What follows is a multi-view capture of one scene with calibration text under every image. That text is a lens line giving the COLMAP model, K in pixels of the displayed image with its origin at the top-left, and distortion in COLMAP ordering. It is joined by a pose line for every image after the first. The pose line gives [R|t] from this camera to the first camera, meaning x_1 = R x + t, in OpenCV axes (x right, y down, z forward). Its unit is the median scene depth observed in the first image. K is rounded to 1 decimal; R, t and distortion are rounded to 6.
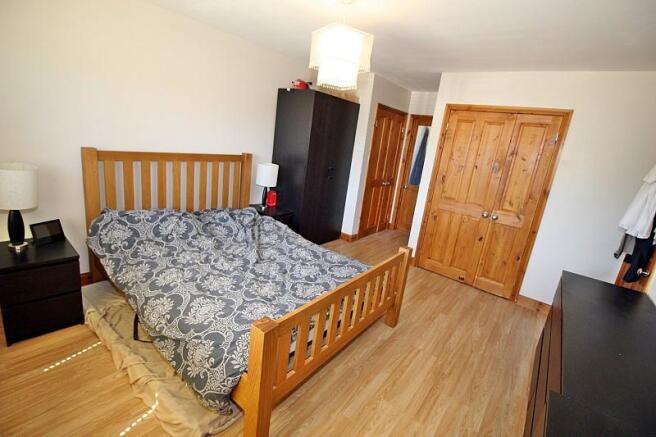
lens RADIAL K [[309.5, 0, 332.4], [0, 309.5, 217.4], [0, 0, 1]] dist [-0.003168, -0.000991]
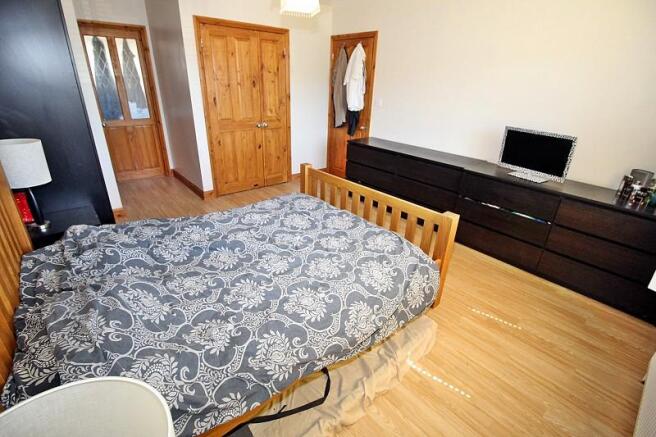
lens RADIAL K [[309.5, 0, 325.9], [0, 309.5, 219.0], [0, 0, 1]] dist [-0.003168, -0.000991]
pose [[0.199986, -0.512969, 0.834786, -0.735652], [0.246567, 0.850927, 0.463818, -0.221414], [-0.948267, 0.113074, 0.296655, 0.520939]]
